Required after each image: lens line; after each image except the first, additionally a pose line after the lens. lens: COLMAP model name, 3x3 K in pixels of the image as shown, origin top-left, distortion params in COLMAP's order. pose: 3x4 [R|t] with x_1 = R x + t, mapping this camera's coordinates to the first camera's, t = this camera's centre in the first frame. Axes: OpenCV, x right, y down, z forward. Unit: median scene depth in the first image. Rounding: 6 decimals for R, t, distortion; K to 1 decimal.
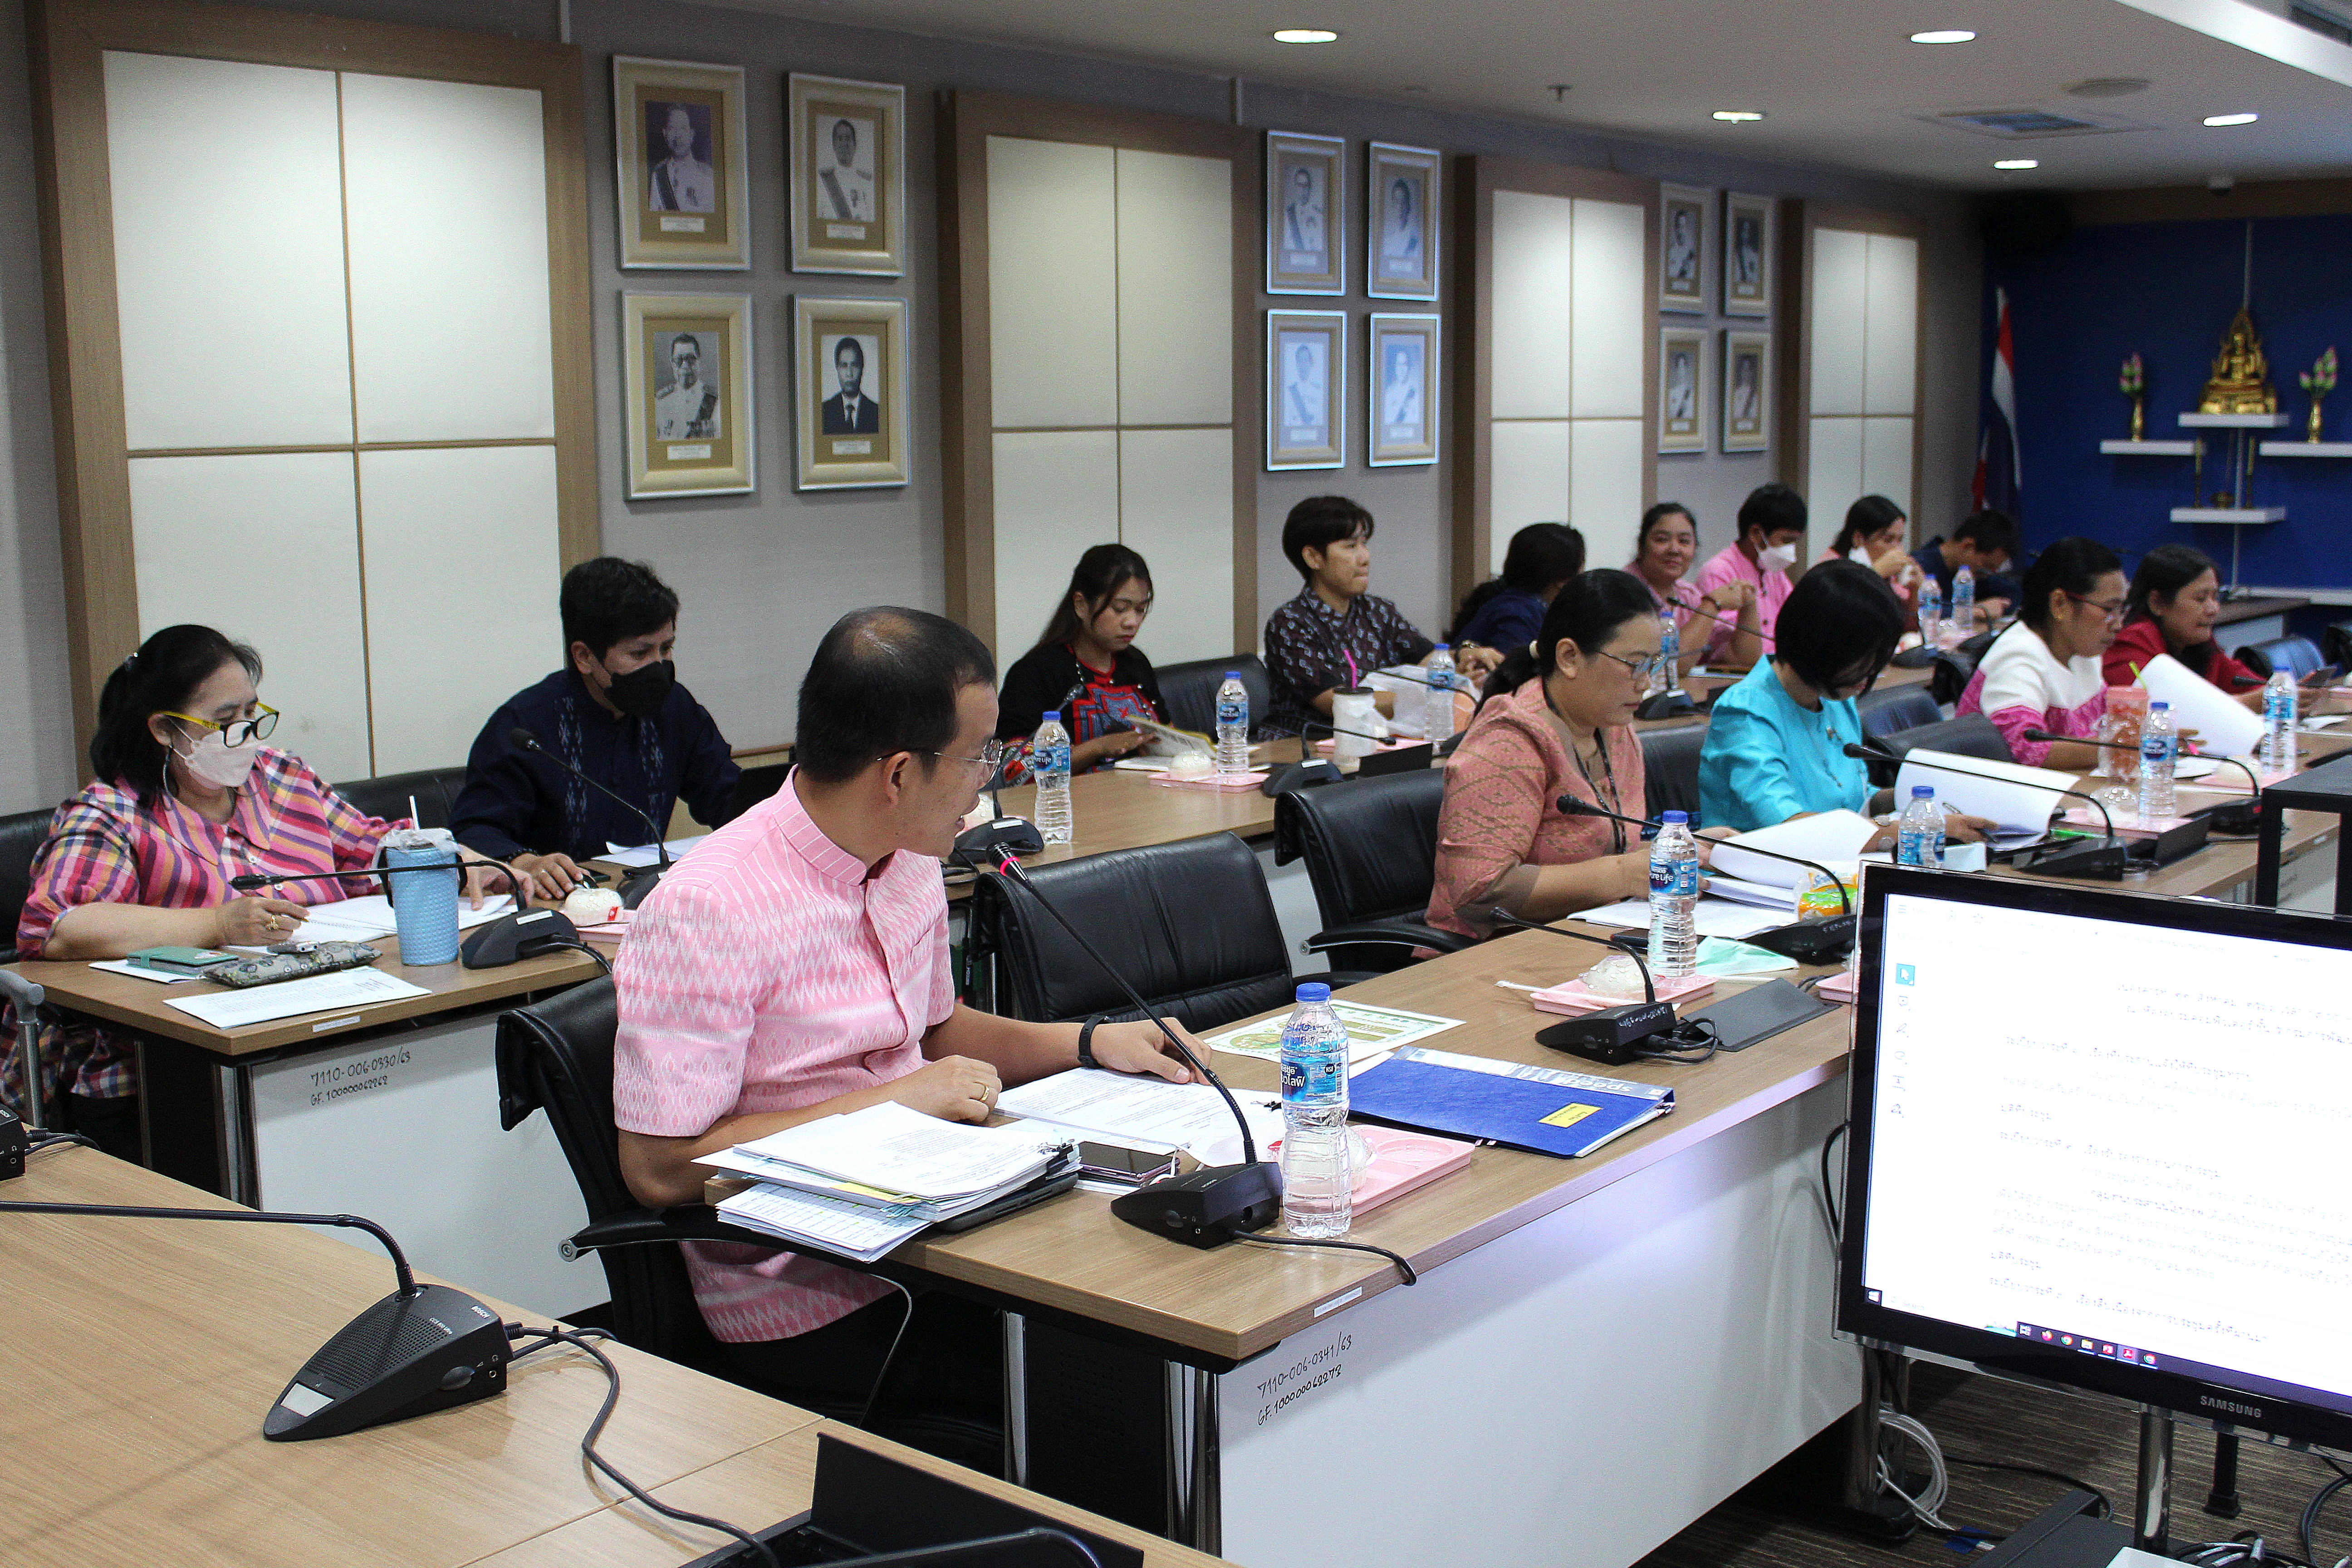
lens RADIAL K [[2531.6, 0, 1176.0], [0, 2531.6, 784.0], [0, 0, 1]] dist [-0.010718, -0.412386]
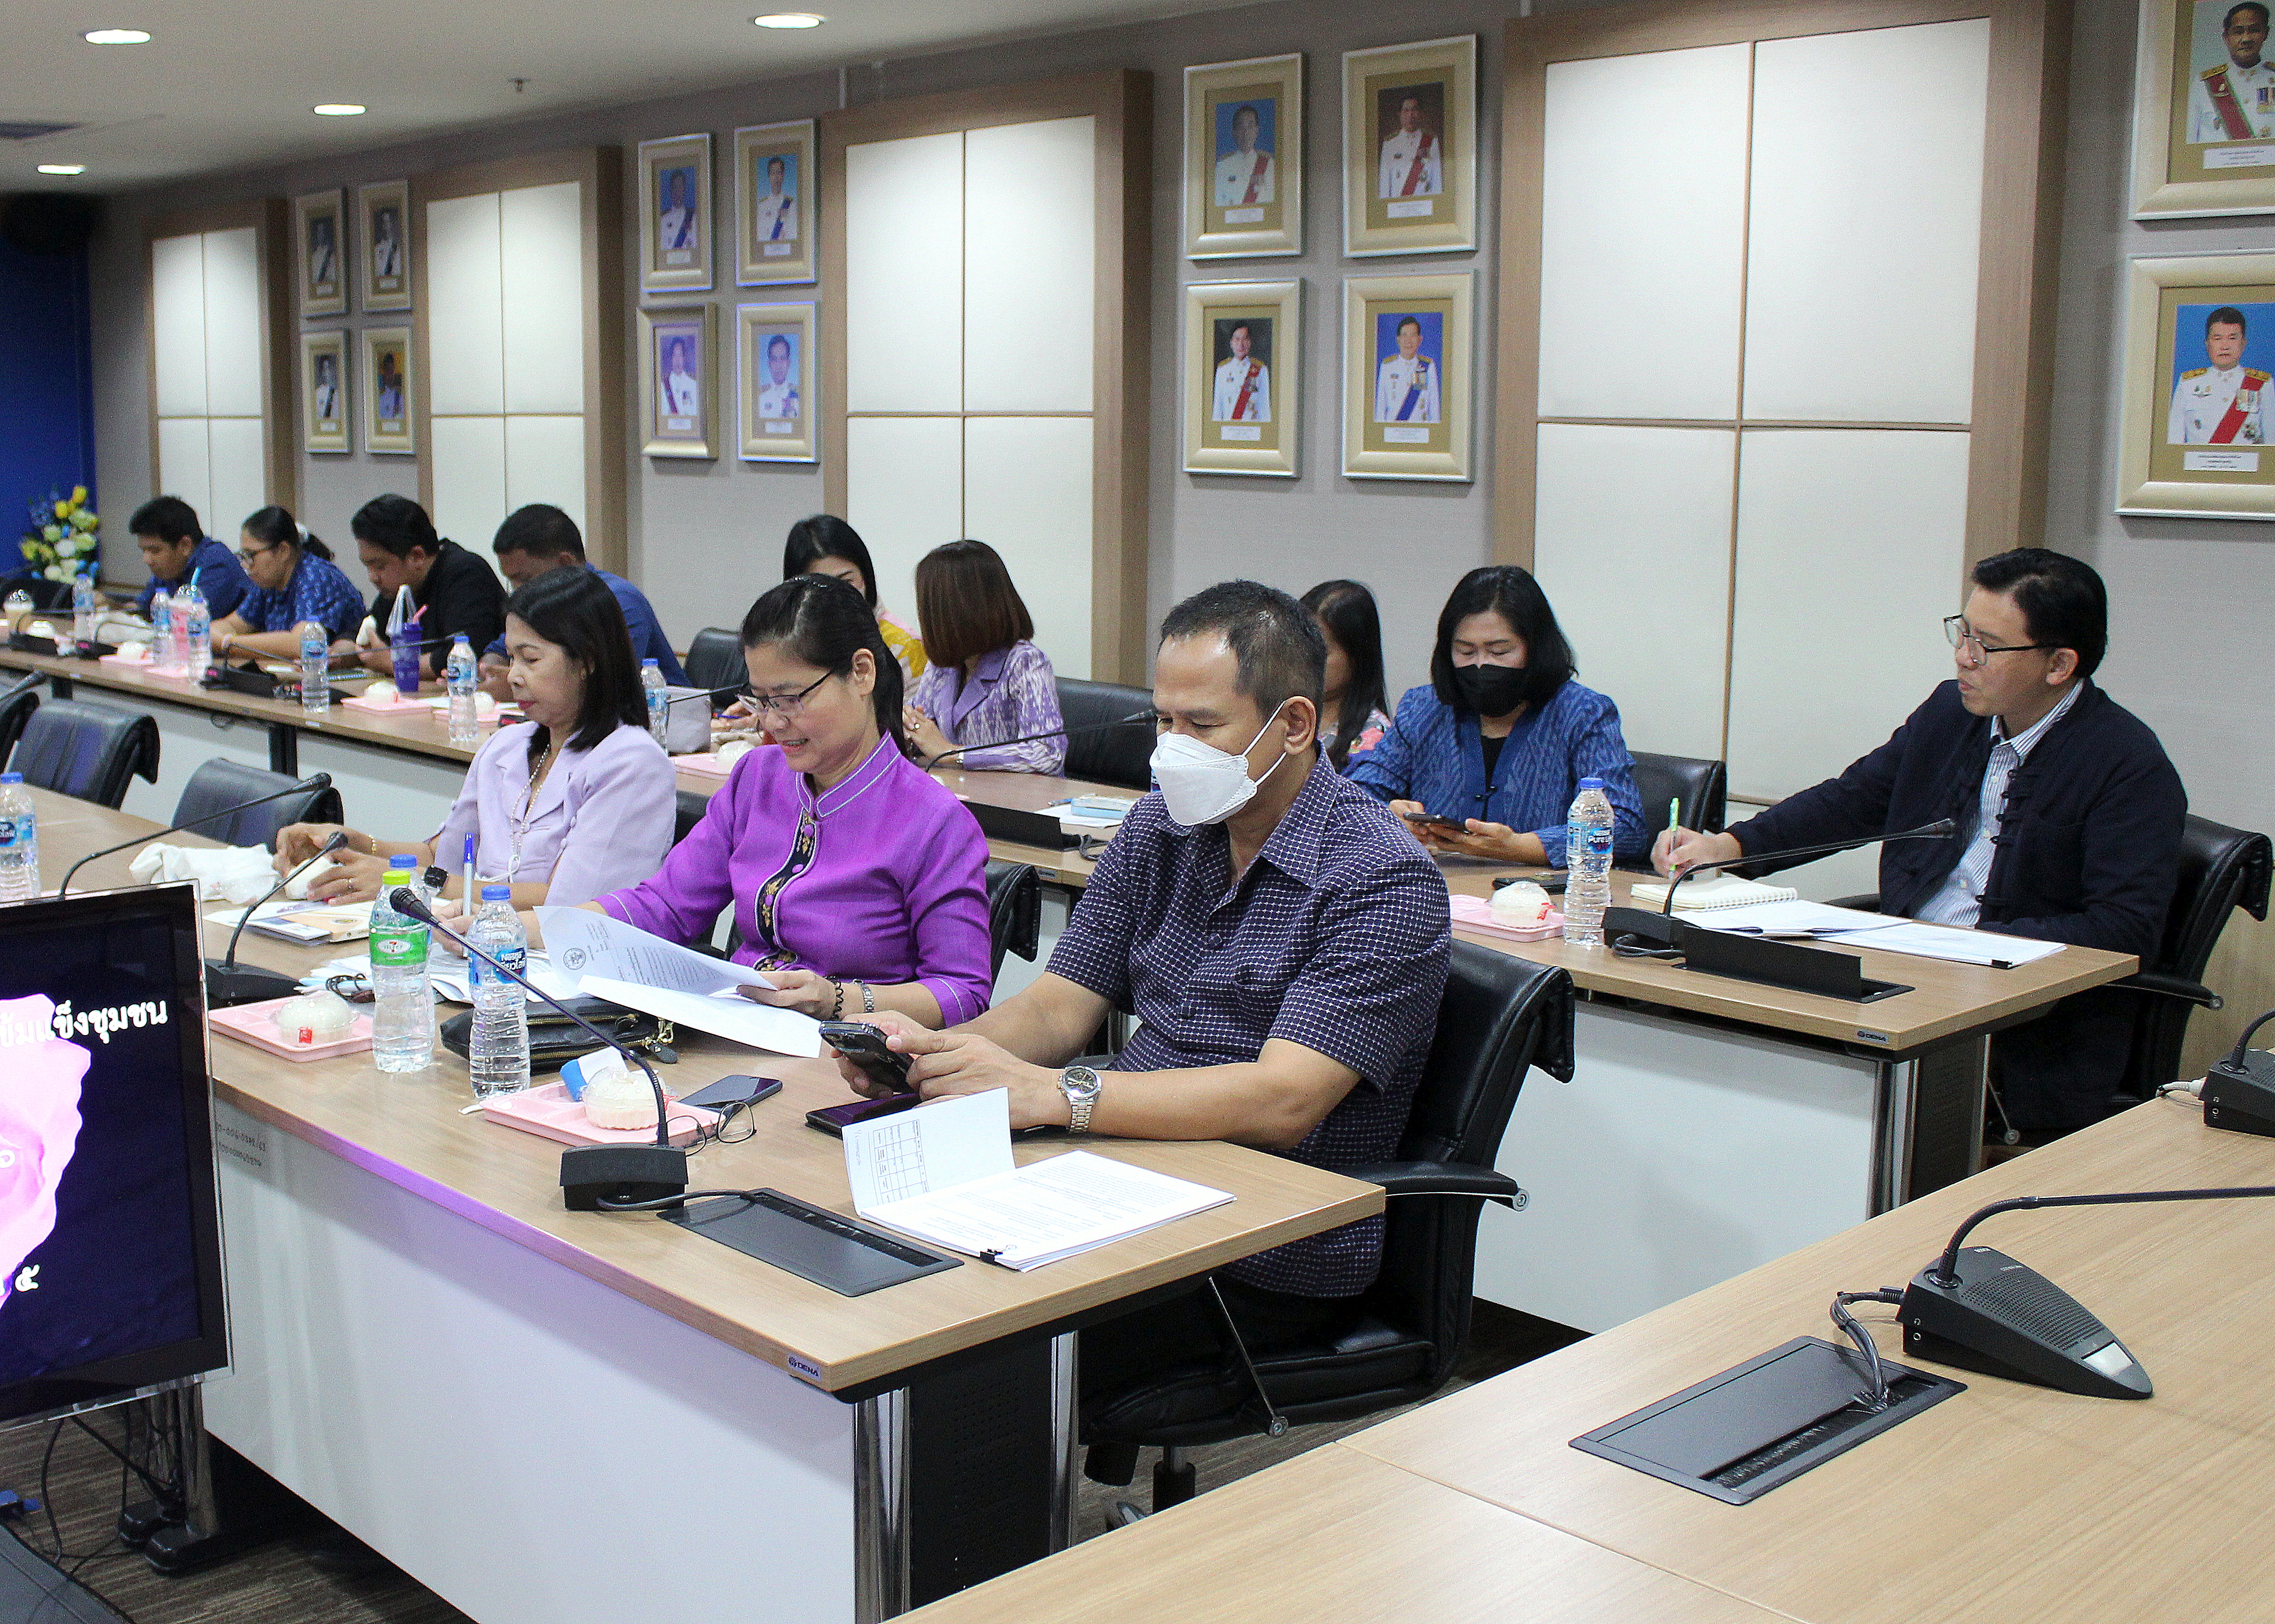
lens RADIAL K [[2595.9, 0, 1137.5], [0, 2595.9, 812.0], [0, 0, 1]] dist [-0.134161, -0.039187]
pose [[-0.123394, 0.168237, -0.977993, 1.012539], [-0.144672, 0.971946, 0.185450, -0.193571], [0.981756, 0.164371, -0.095593, 1.227047]]
